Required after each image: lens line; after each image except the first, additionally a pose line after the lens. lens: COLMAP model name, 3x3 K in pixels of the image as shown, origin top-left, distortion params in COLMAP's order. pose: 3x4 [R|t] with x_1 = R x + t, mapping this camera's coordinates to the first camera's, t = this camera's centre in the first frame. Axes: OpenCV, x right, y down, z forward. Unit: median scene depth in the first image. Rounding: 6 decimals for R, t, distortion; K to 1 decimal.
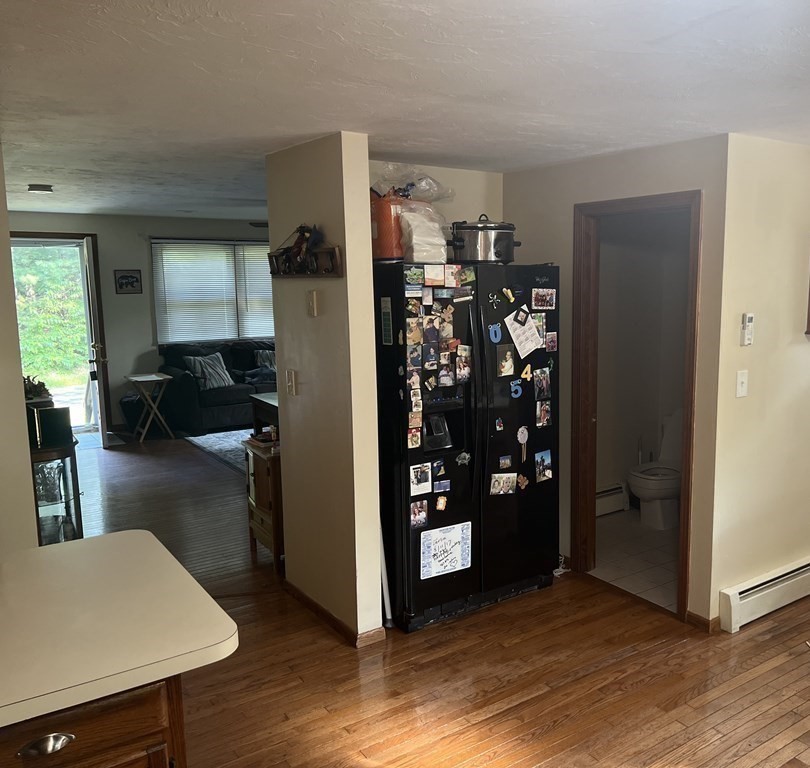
lens RADIAL K [[809.8, 0, 412.0], [0, 809.8, 389.6], [0, 0, 1]] dist [0.130516, 0.000000]
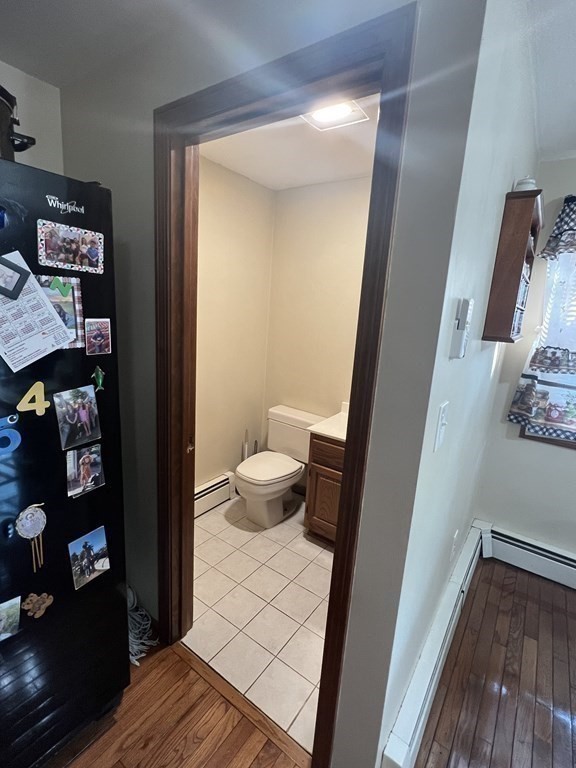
lens RADIAL K [[365.0, 0, 290.1], [0, 365.0, 379.3], [0, 0, 1]] dist [0.006418, 0.000581]
pose [[0.920007, -0.004256, 0.391880, 0.193488], [-0.025563, 0.997160, 0.070844, -0.051377], [-0.391068, -0.075194, 0.917285, 0.733715]]
